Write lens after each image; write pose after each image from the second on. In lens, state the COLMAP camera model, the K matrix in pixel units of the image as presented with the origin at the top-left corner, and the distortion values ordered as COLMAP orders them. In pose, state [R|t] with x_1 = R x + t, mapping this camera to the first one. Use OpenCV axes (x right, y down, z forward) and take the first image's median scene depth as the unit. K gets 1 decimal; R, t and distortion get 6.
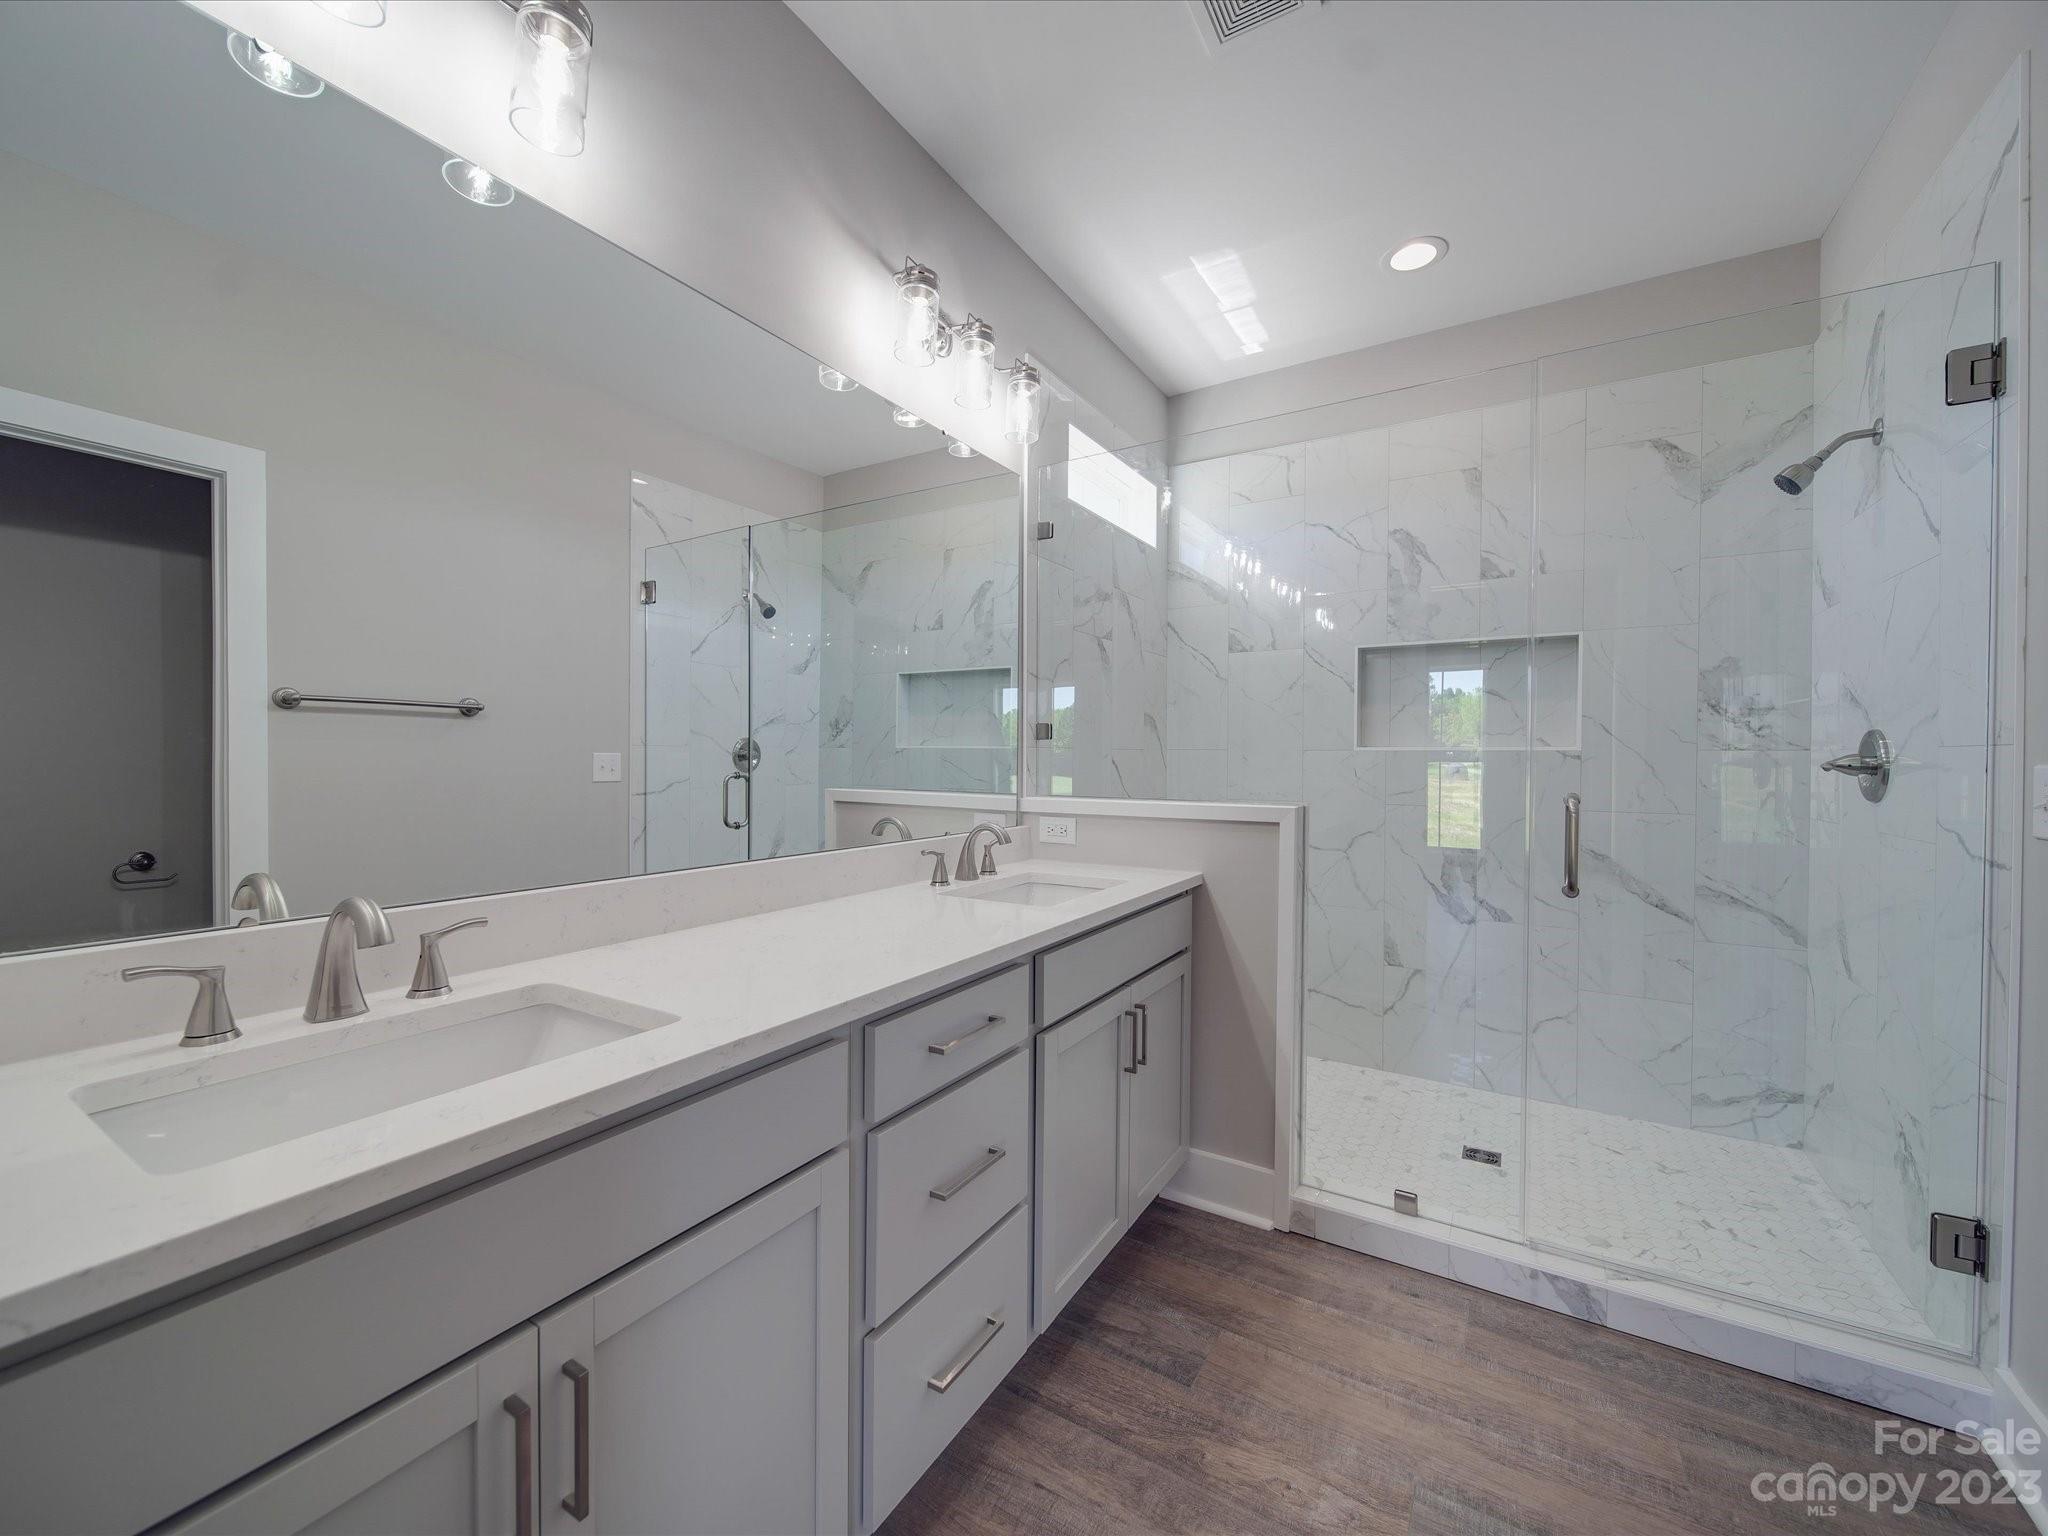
lens RADIAL K [[806.3, 0, 1027.8], [0, 806.3, 769.7], [0, 0, 1]] dist [0.000914, -0.002039]
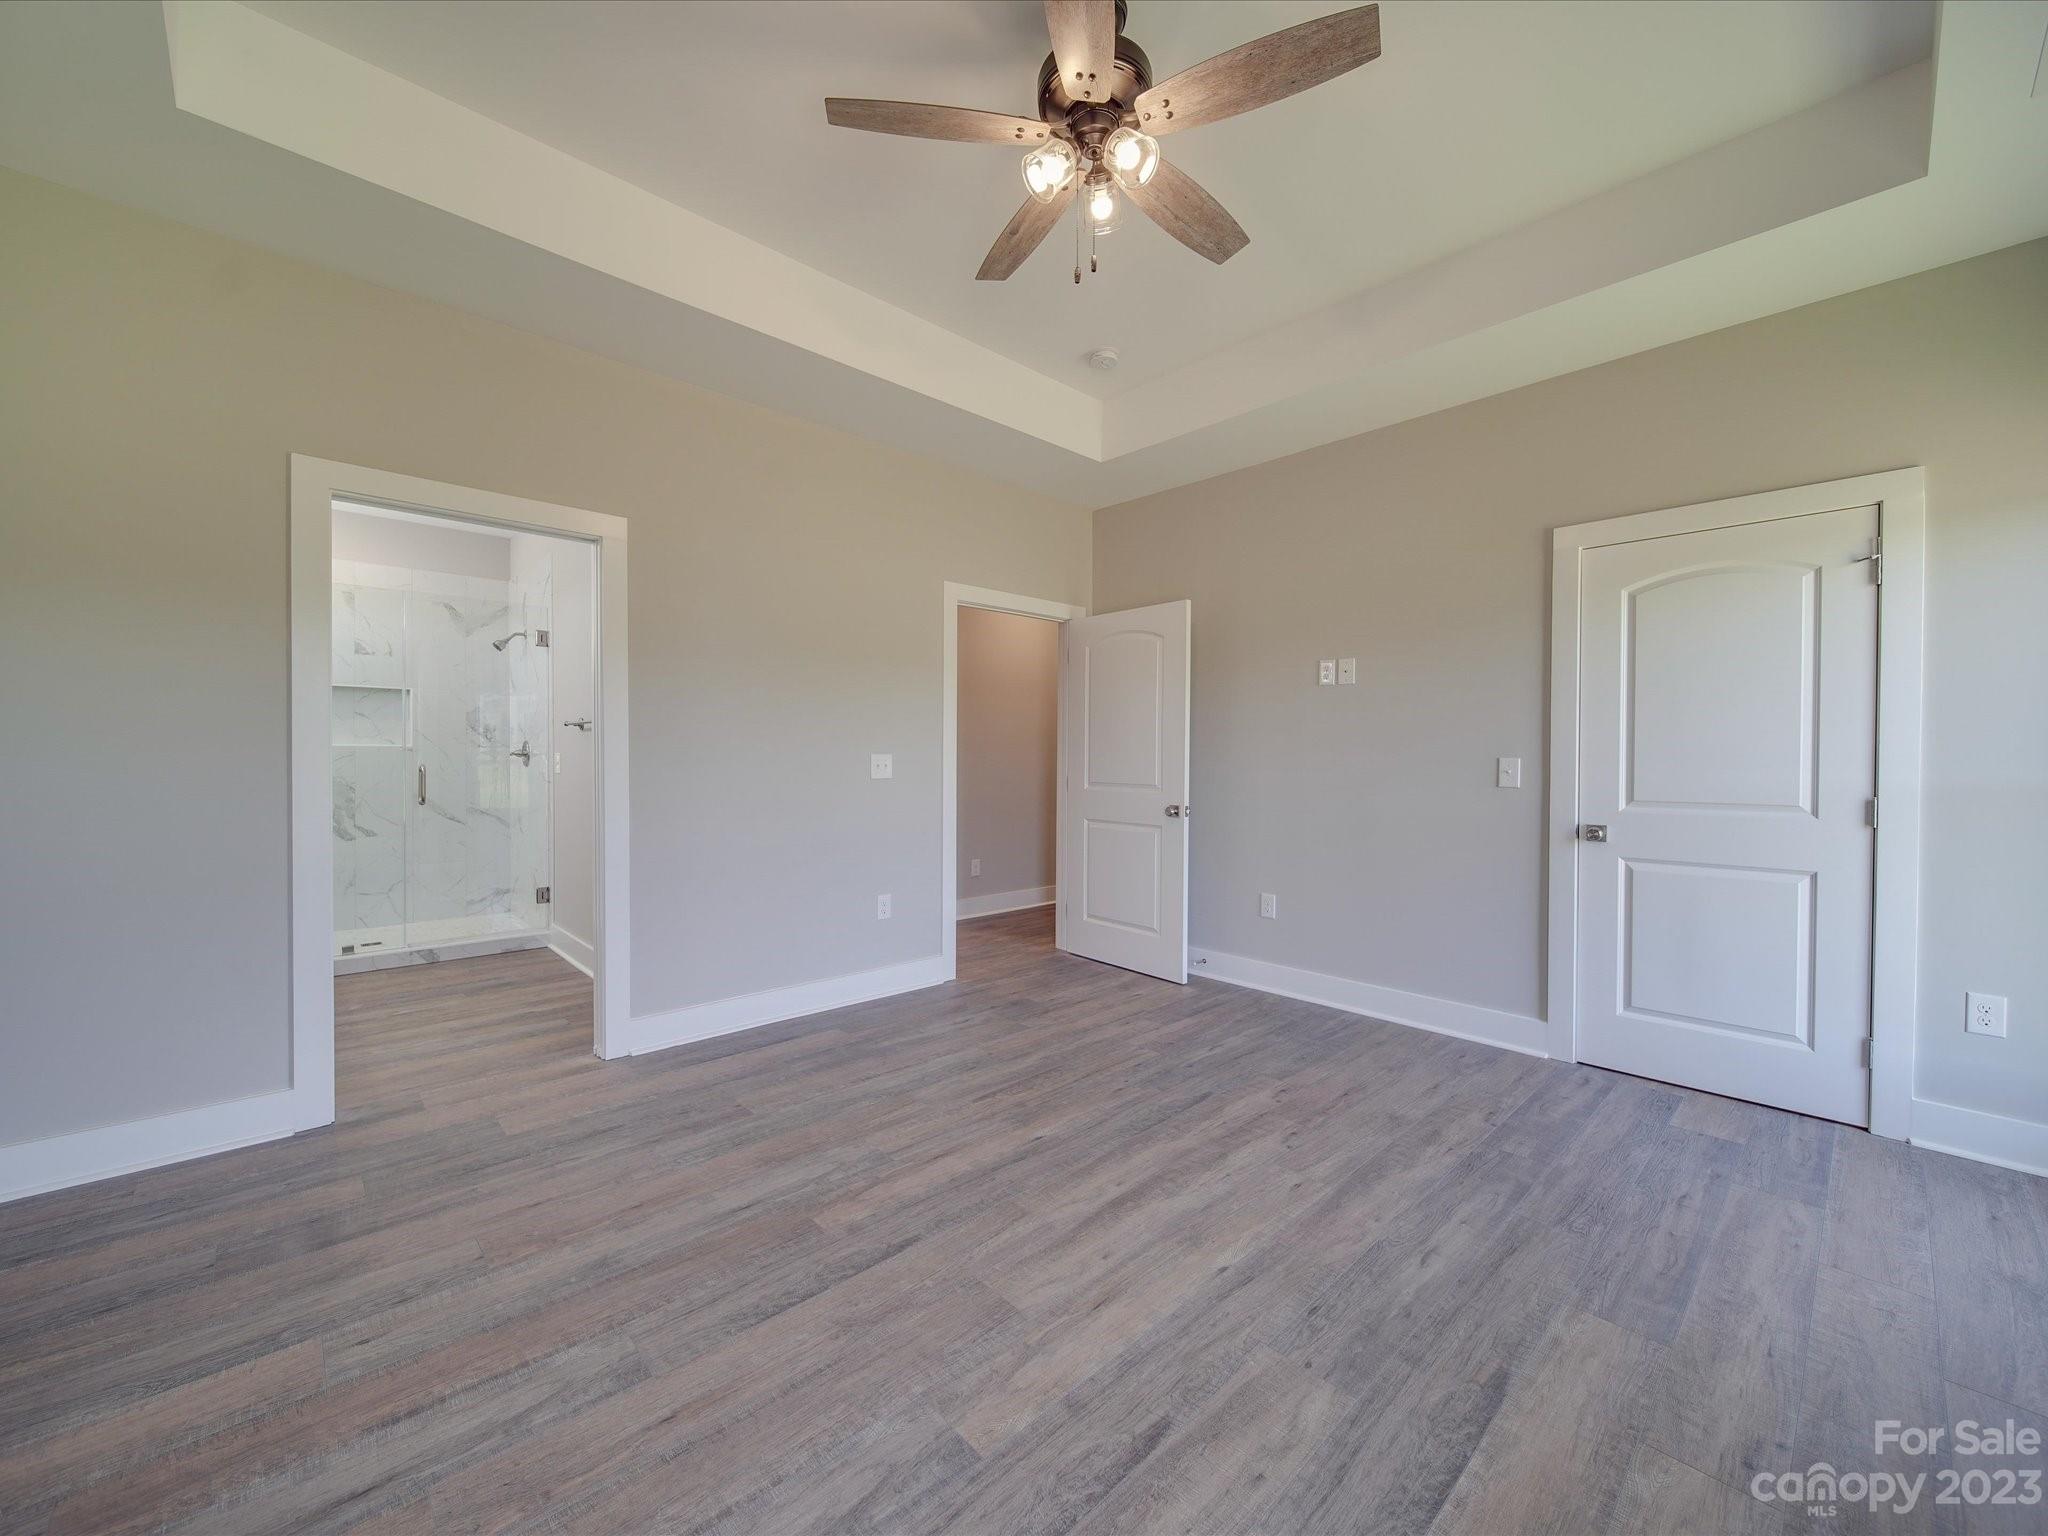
lens RADIAL K [[806.3, 0, 1032.9], [0, 806.3, 764.8], [0, 0, 1]] dist [0.000914, -0.002039]
pose [[0.257304, -0.016744, 0.966185, -0.947790], [0.006910, 0.999856, 0.015488, 0.001393], [-0.966306, 0.002691, 0.257383, -1.119998]]
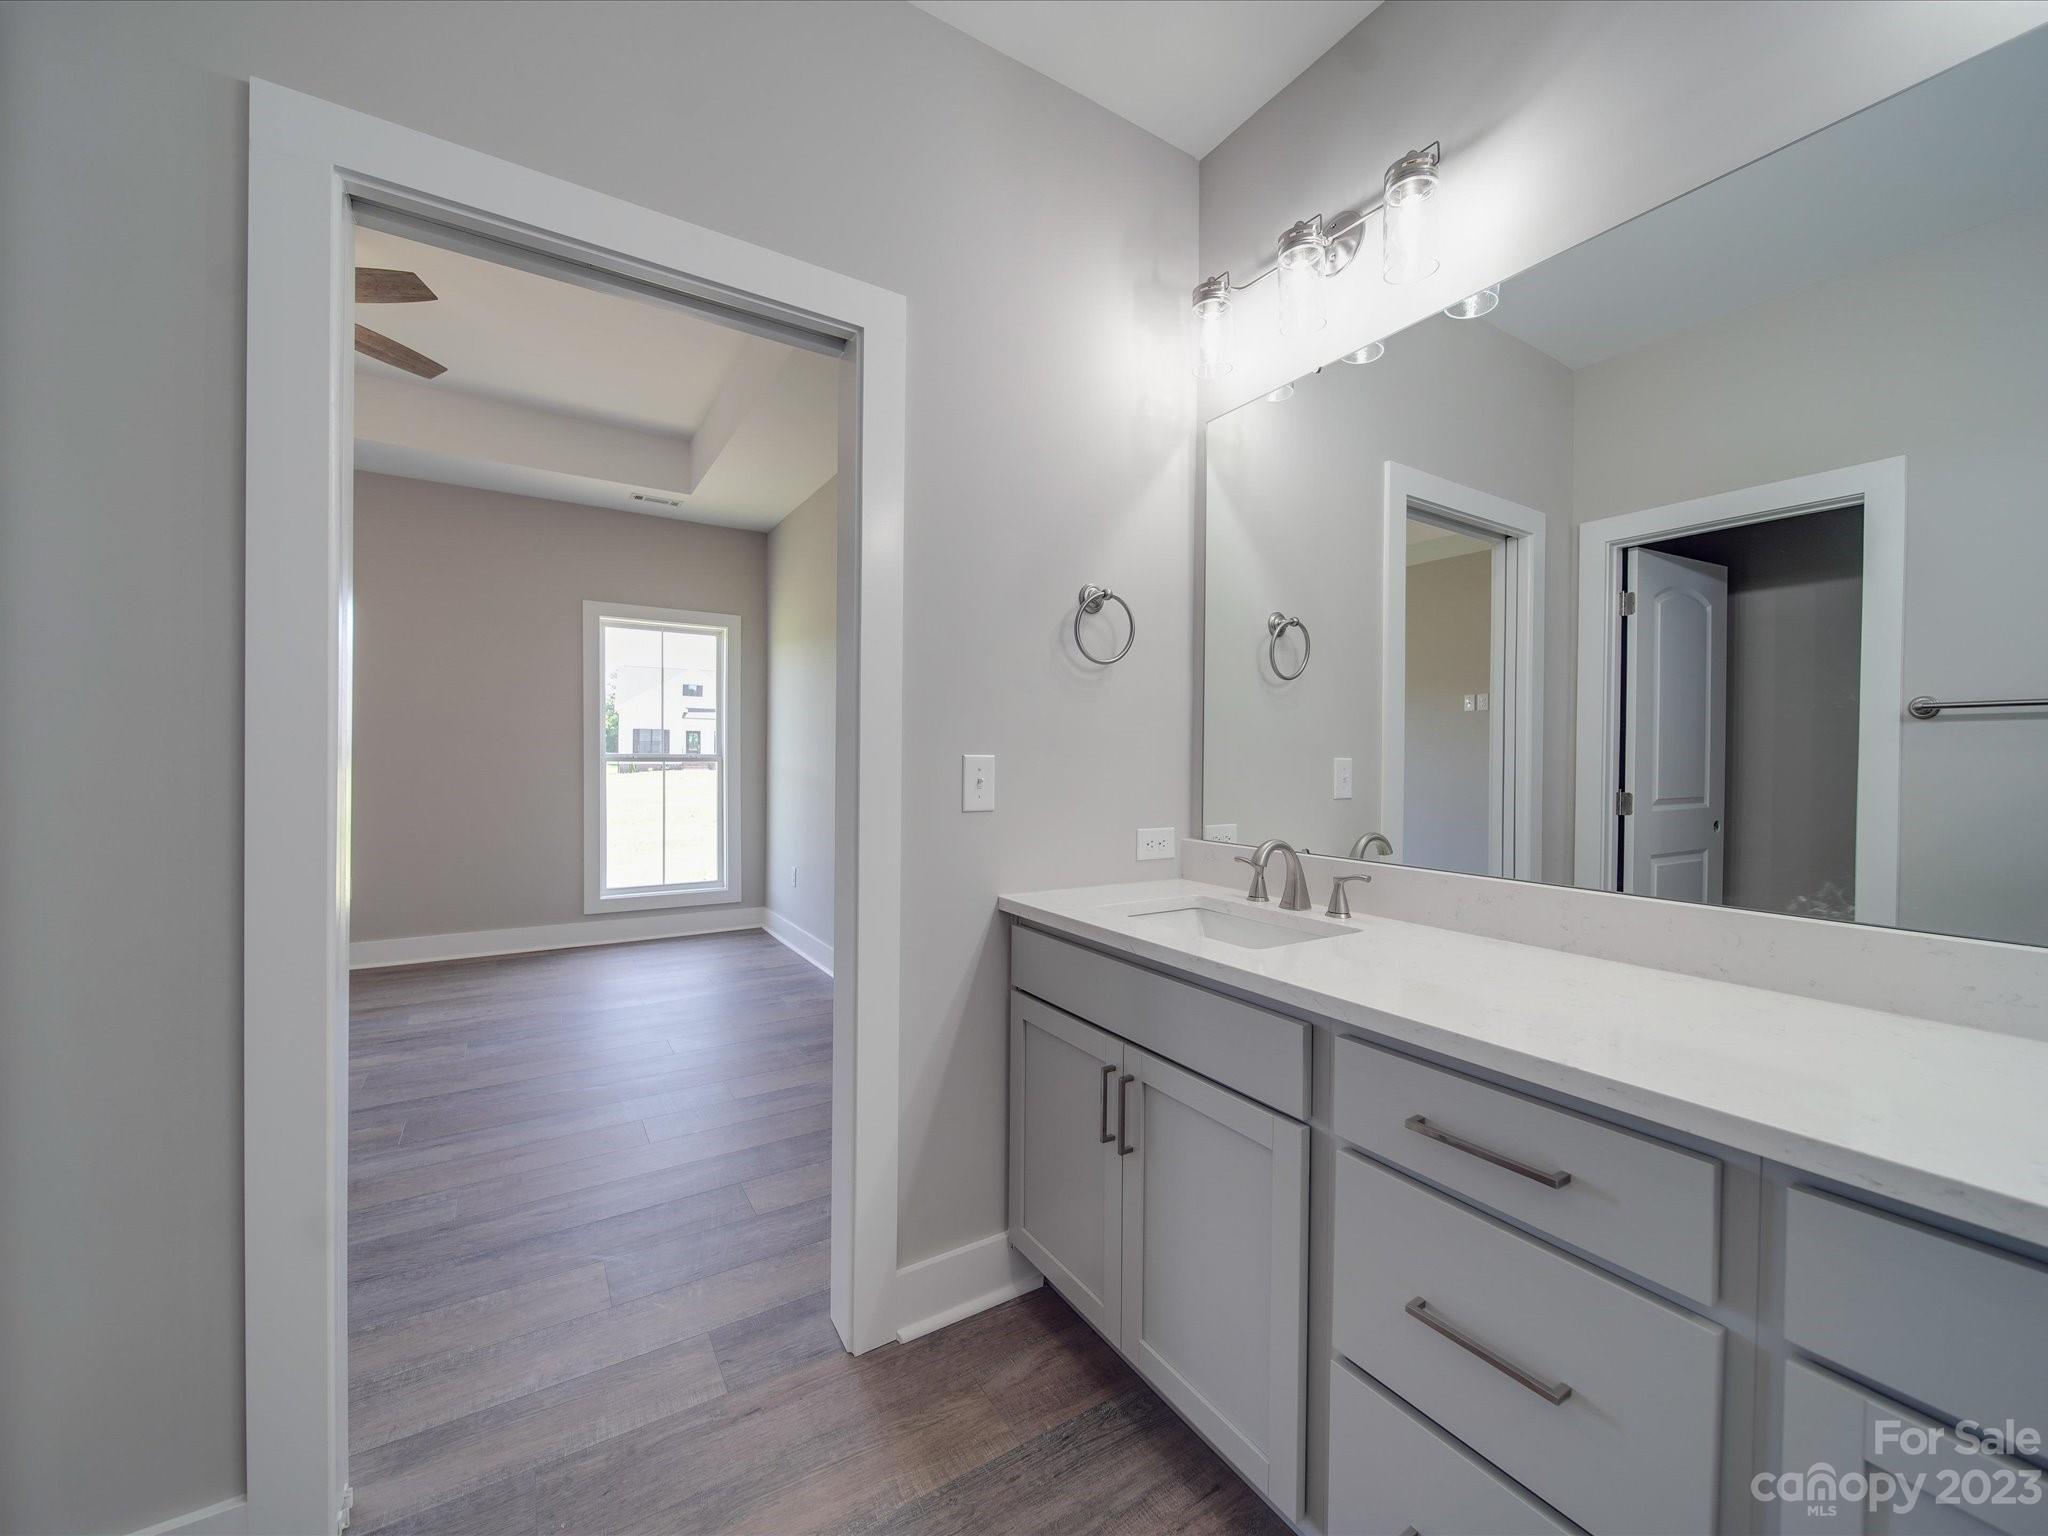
lens RADIAL K [[806.3, 0, 1027.0], [0, 806.3, 766.7], [0, 0, 1]] dist [0.000914, -0.002039]
pose [[-0.443945, -0.004358, -0.896044, 0.900408], [-0.023879, 0.999691, 0.006969, -0.004615], [0.895736, 0.024491, -0.443911, 1.146765]]
